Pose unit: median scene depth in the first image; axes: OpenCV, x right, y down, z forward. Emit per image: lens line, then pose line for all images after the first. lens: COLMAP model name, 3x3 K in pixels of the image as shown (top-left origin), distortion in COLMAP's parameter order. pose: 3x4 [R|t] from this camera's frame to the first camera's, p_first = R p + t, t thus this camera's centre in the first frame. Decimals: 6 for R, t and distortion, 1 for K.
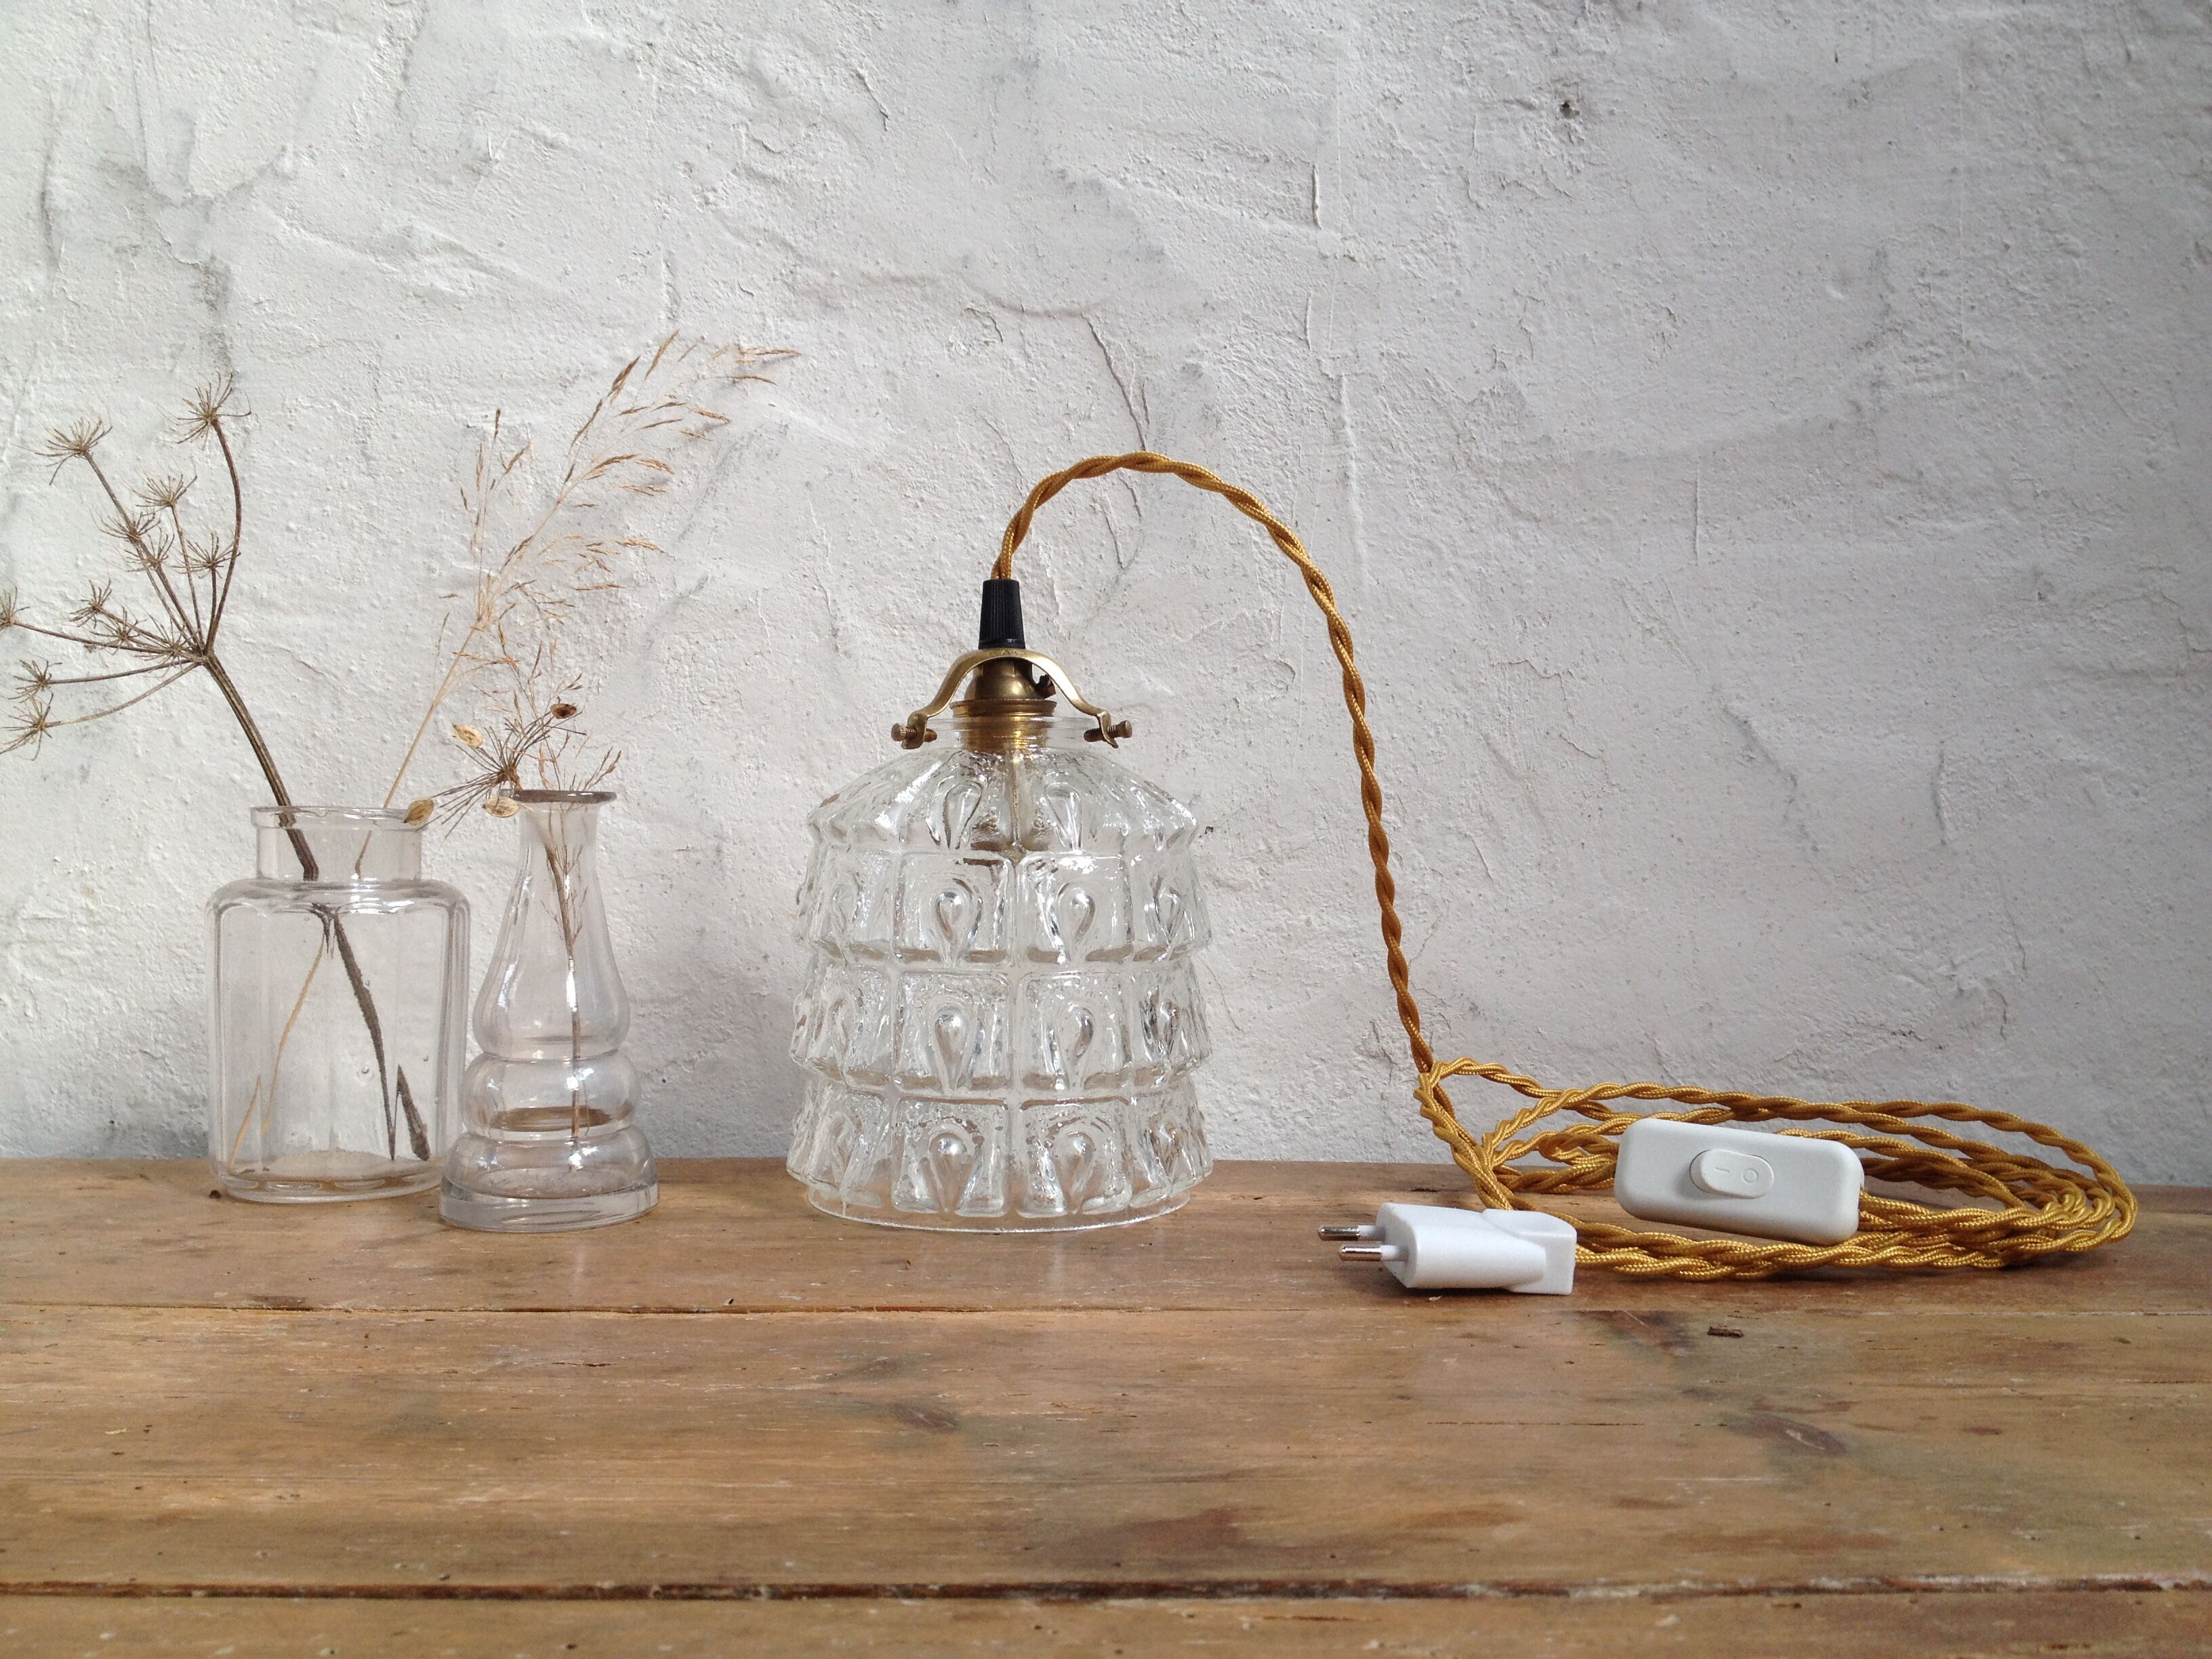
lens RADIAL K [[1991.2, 0, 1116.3], [0, 1991.2, 823.9], [0, 0, 1]] dist [0.077188, -0.189158]
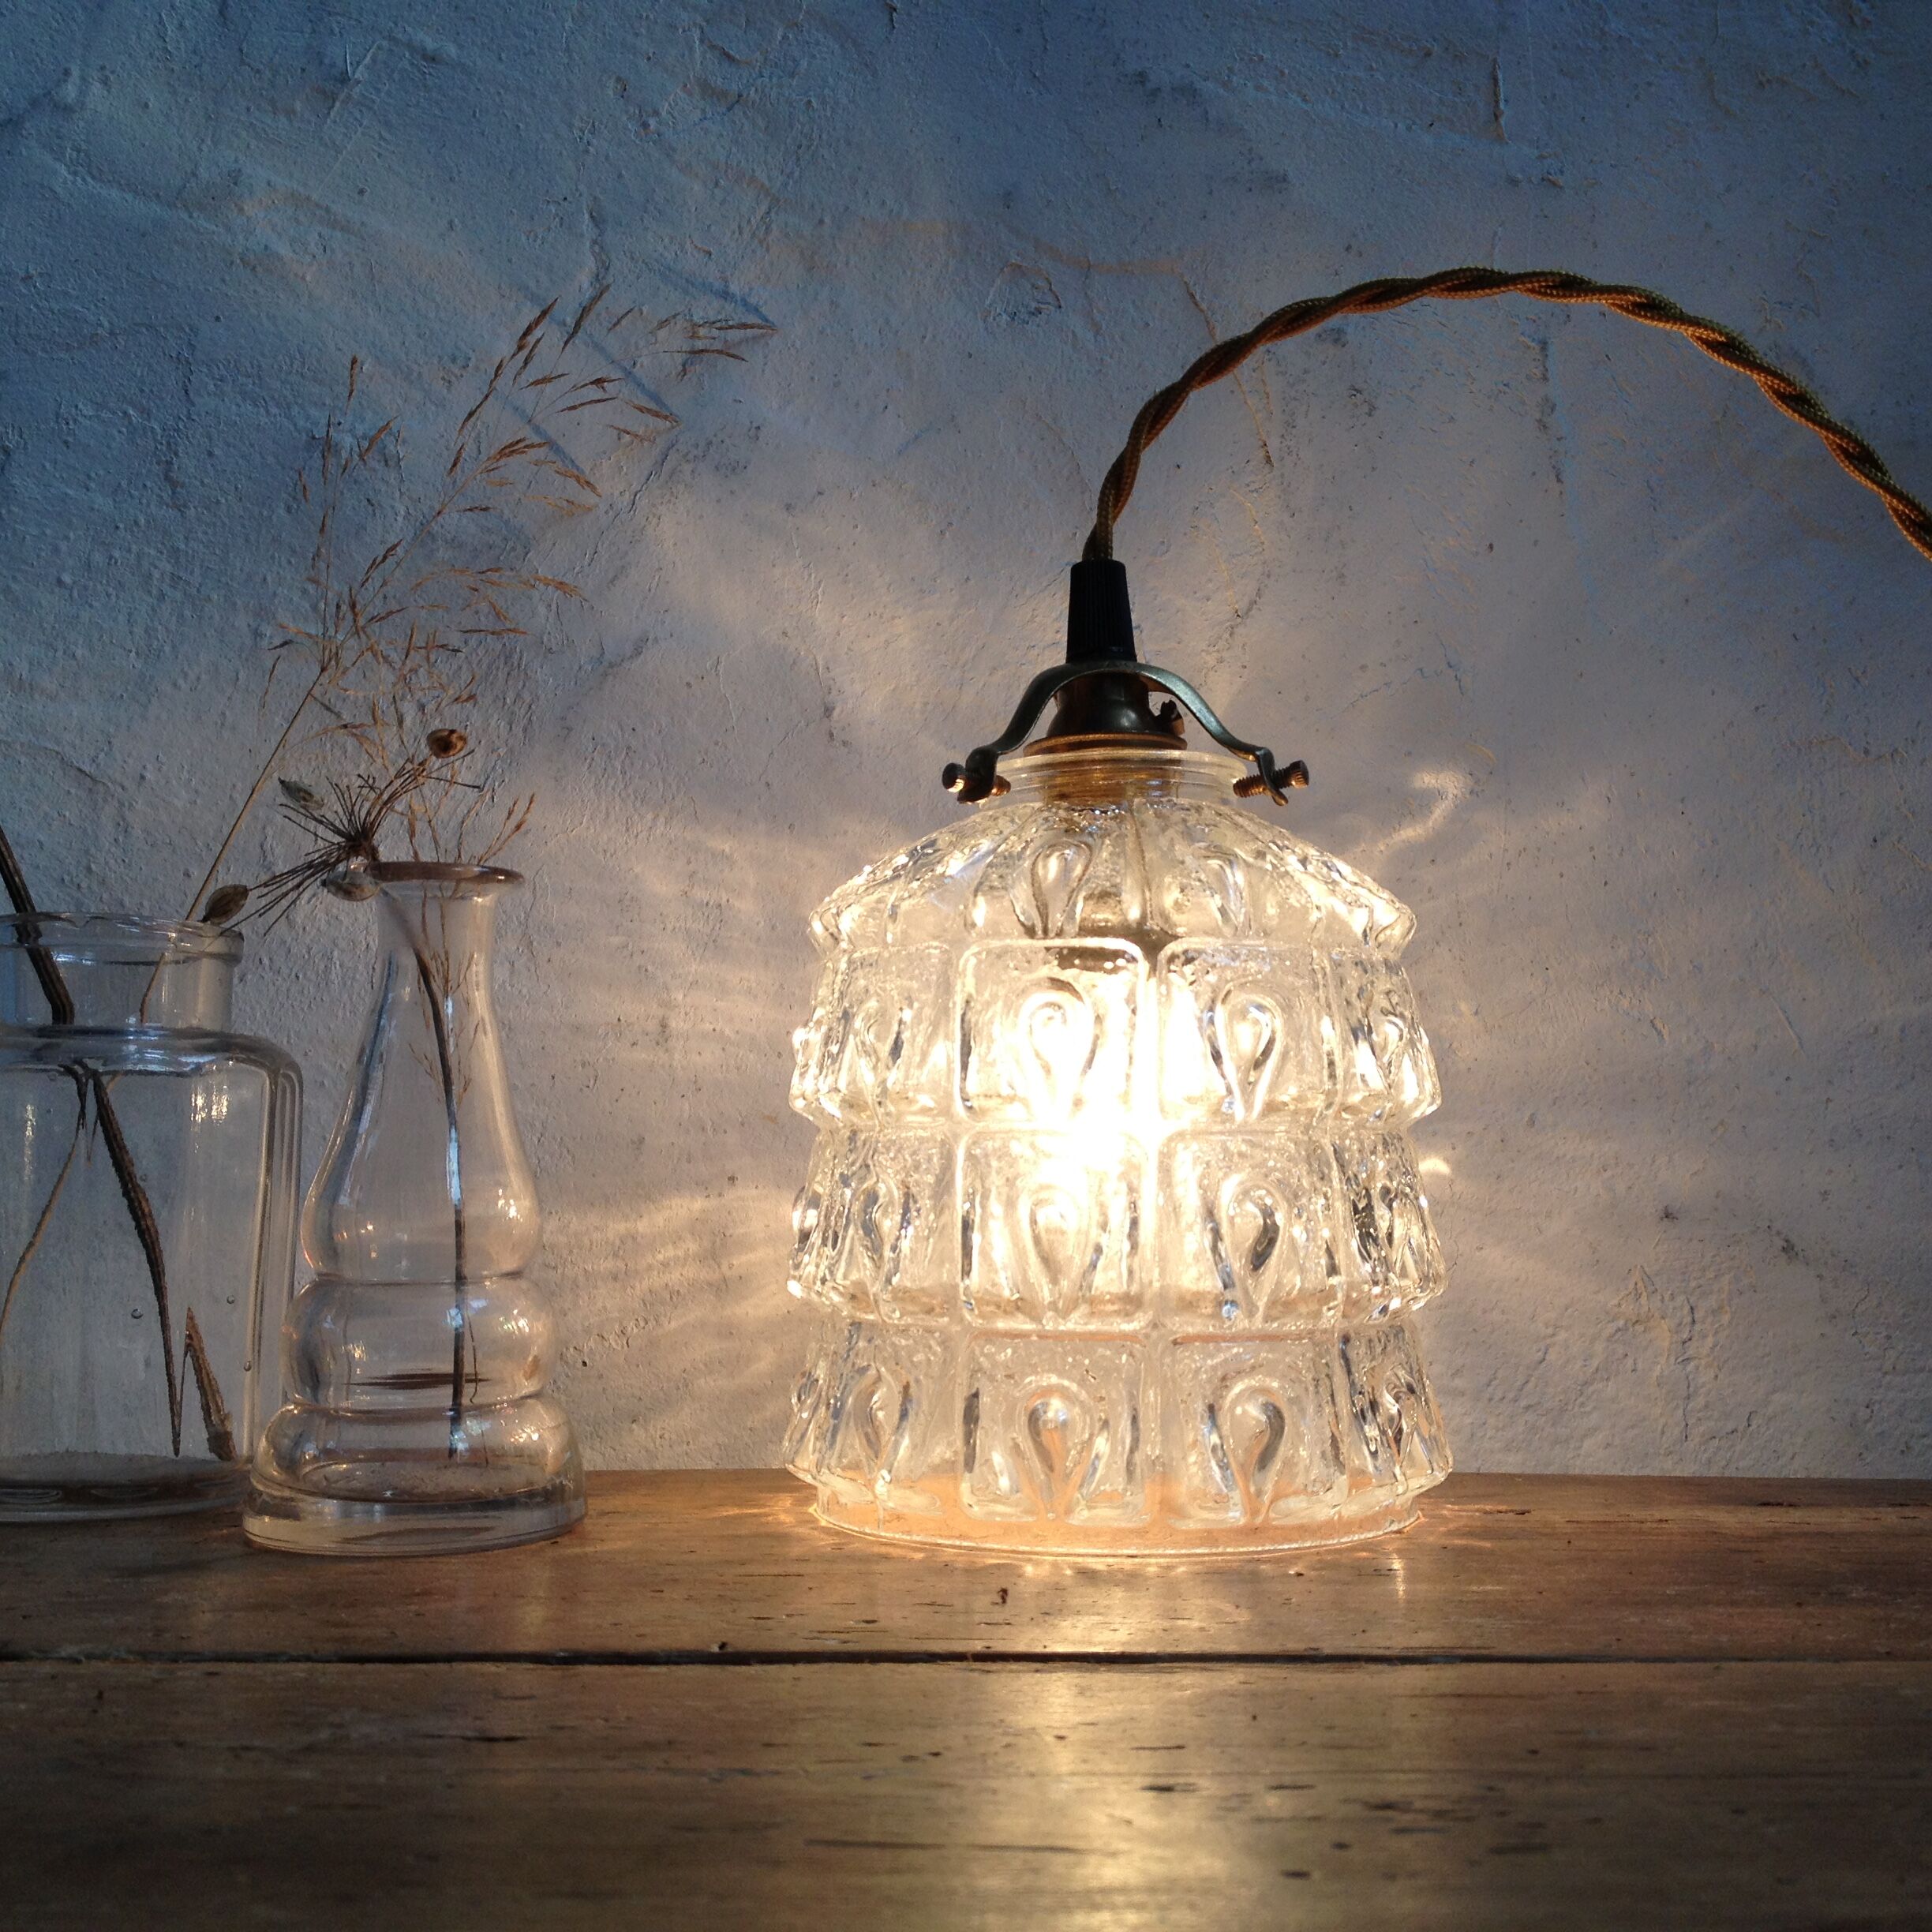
lens RADIAL K [[2359.0, 0, 974.3], [0, 2359.0, 950.5], [0, 0, 1]] dist [0.020439, 0.000000]
pose [[0.999013, -0.015871, -0.041497, -0.056757], [0.011595, 0.994786, -0.101325, 0.070061], [0.042889, 0.100744, 0.993988, 0.193633]]
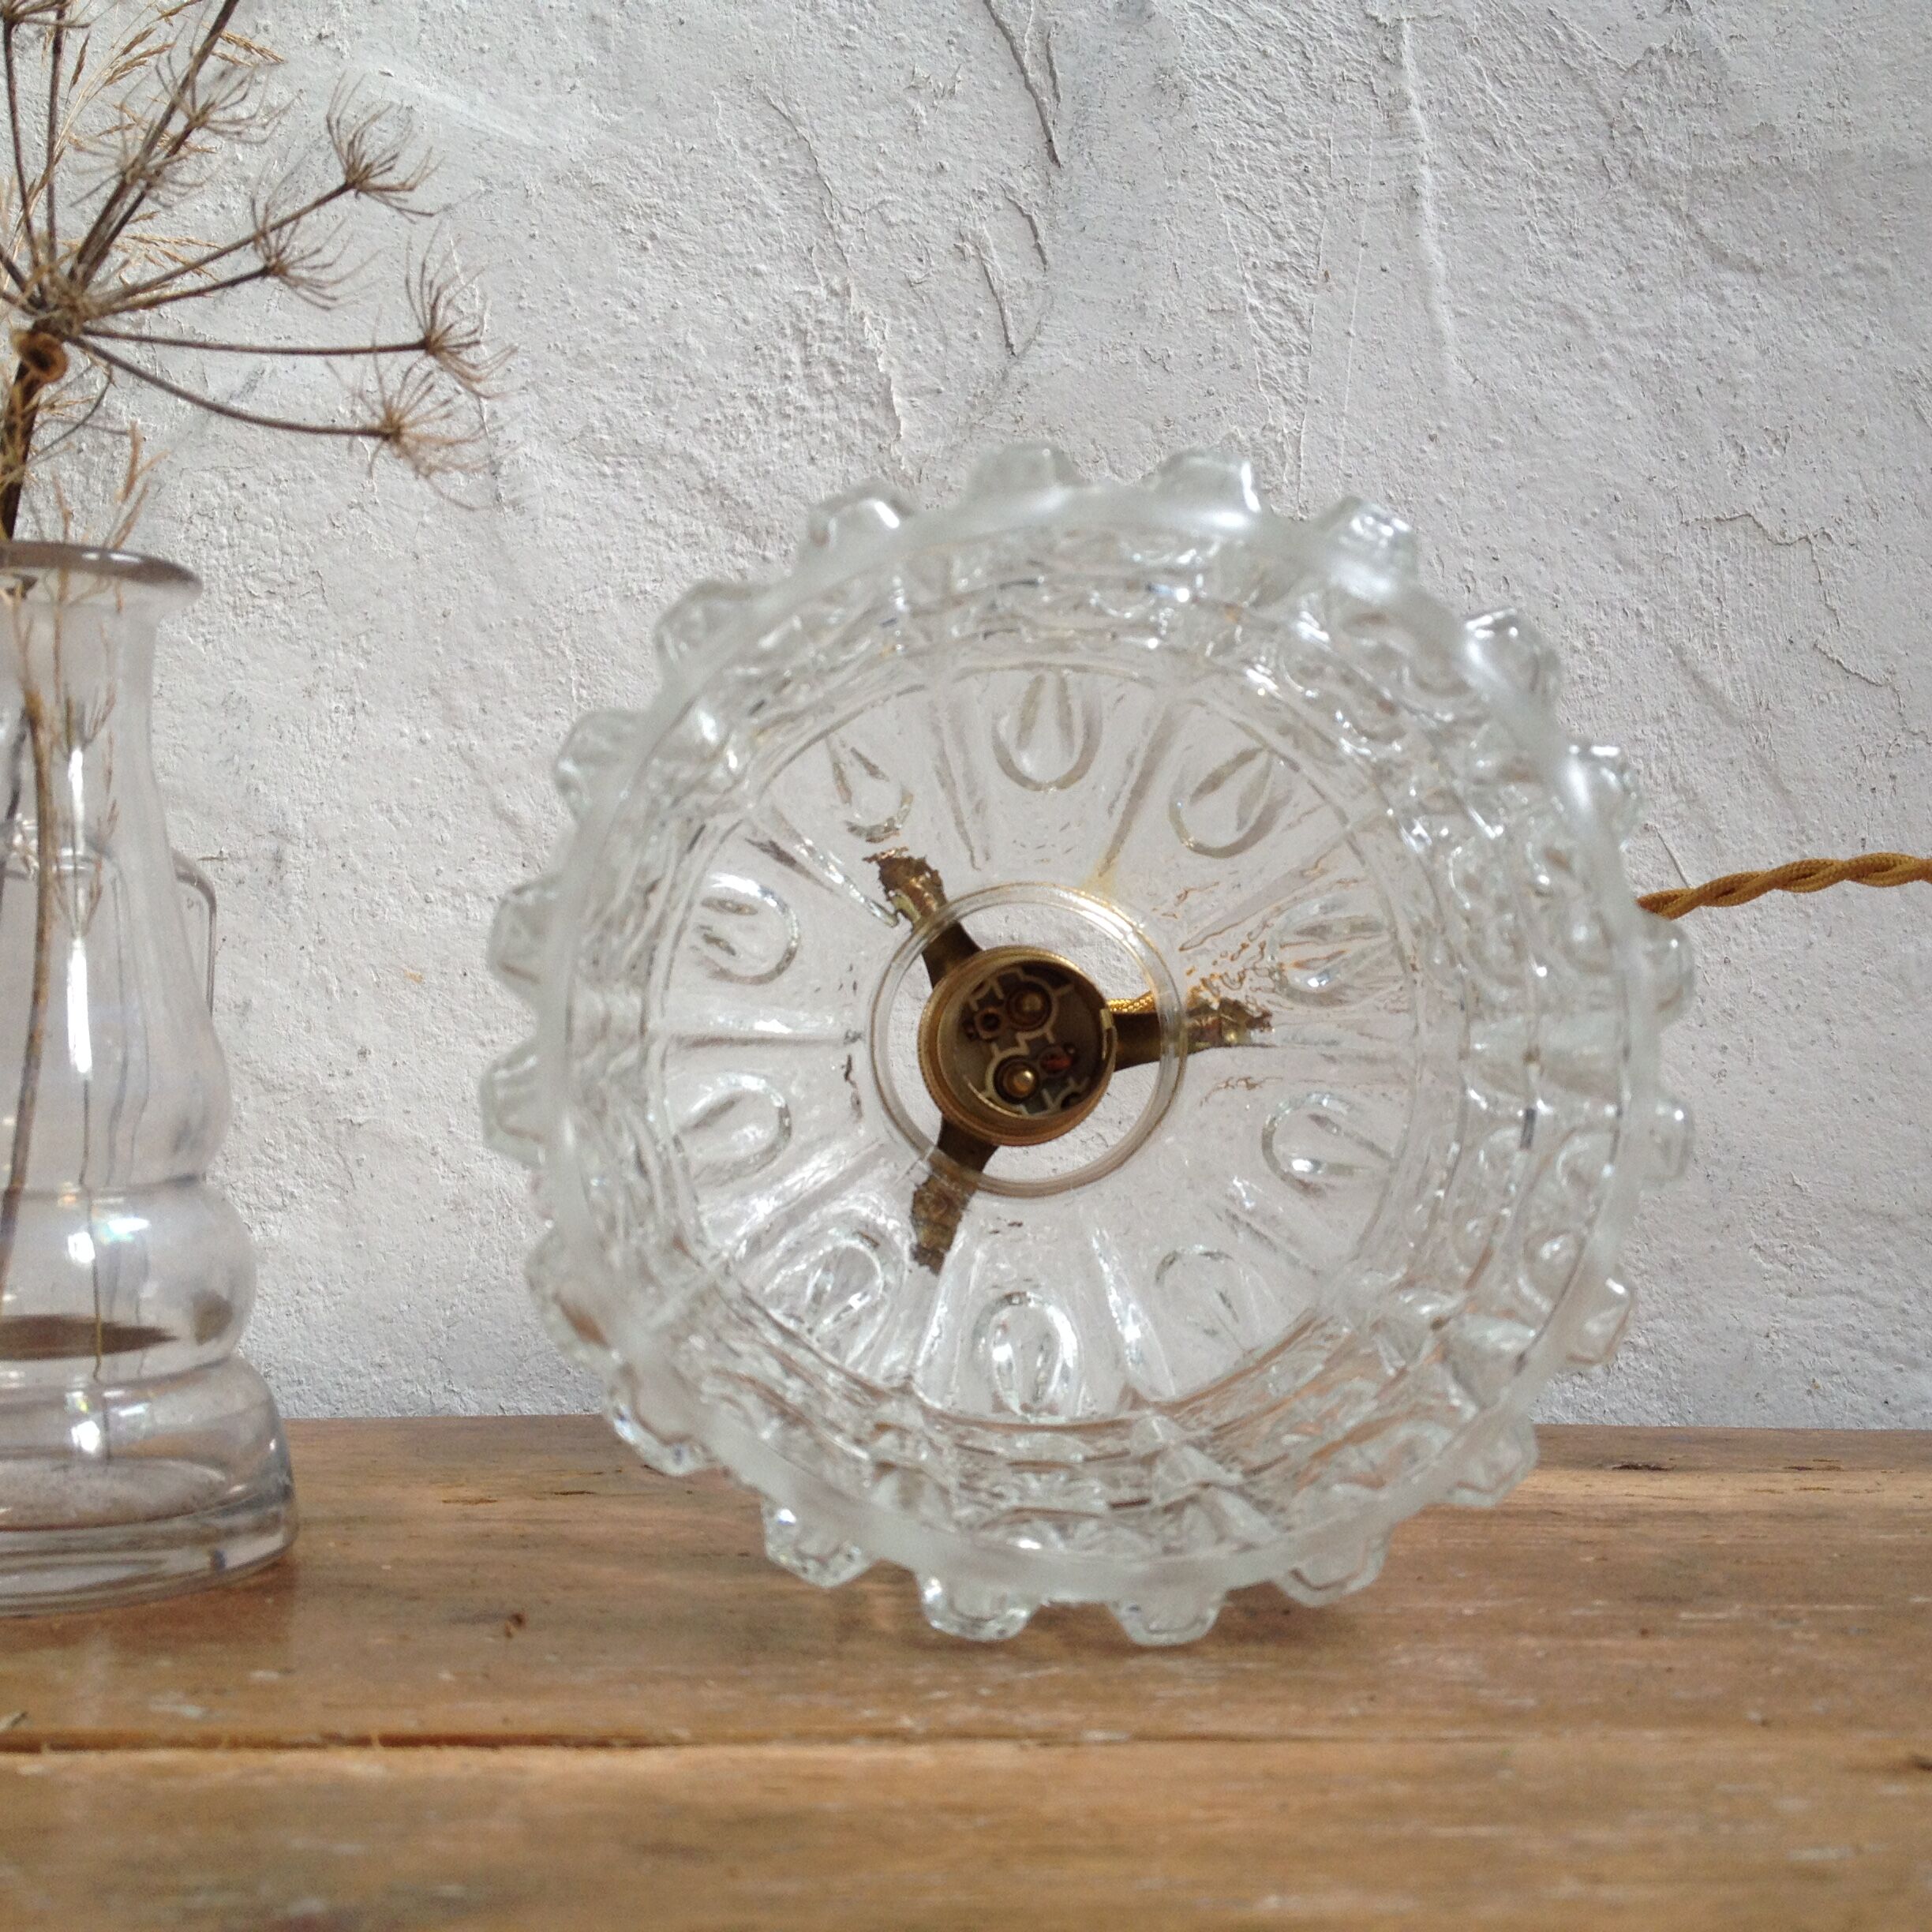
lens RADIAL K [[2359.0, 0, 979.7], [0, 2359.0, 967.7], [0, 0, 1]] dist [0.020439, 0.000000]
pose [[0.999833, -0.010524, -0.014954, 0.001469], [0.009669, 0.998378, -0.056105, 0.079262], [0.015520, 0.055951, 0.998313, 0.354090]]
